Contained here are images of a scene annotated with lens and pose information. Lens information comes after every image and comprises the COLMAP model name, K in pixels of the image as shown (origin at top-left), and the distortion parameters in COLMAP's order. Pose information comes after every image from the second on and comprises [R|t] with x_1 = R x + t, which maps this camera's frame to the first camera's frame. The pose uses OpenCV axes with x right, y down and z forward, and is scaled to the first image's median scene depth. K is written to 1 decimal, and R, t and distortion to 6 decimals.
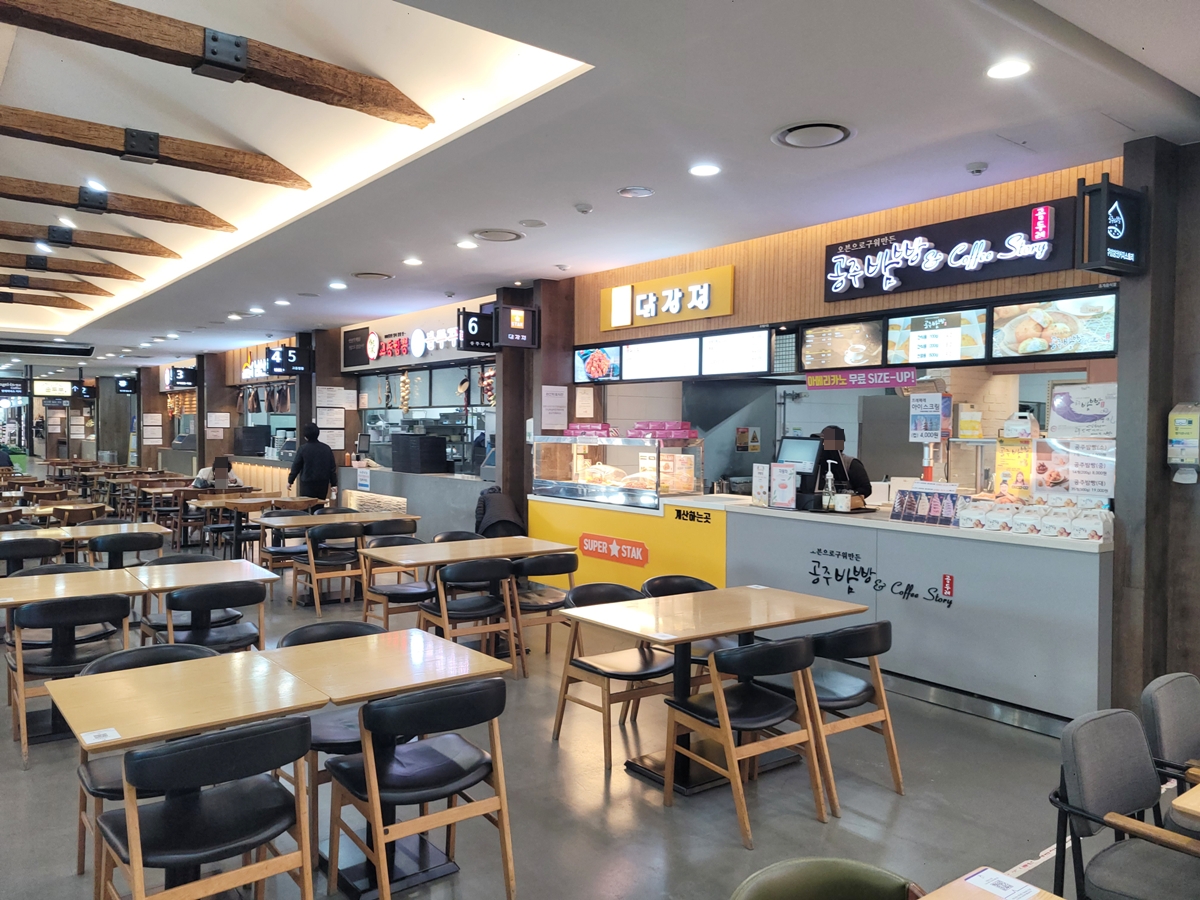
lens RADIAL K [[900.4, 0, 600.2], [0, 900.4, 447.8], [0, 0, 1]] dist [0.042203, 0.000500]
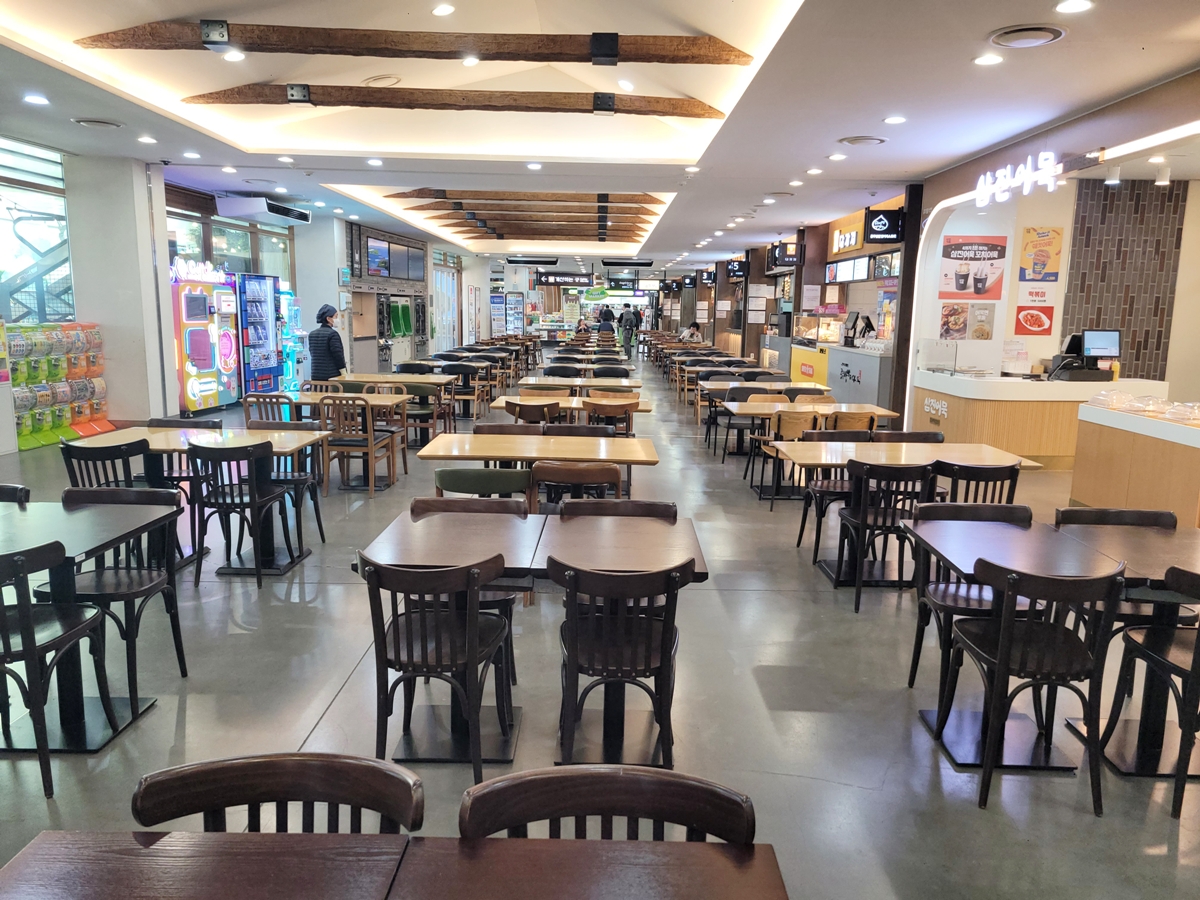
lens RADIAL K [[900.4, 0, 599.8], [0, 900.4, 452.5], [0, 0, 1]] dist [0.042203, 0.000500]
pose [[0.790186, 0.101808, -0.604352, 0.497014], [-0.023627, 0.990433, 0.135954, 0.018508], [0.612412, -0.093150, 0.785032, -0.487527]]
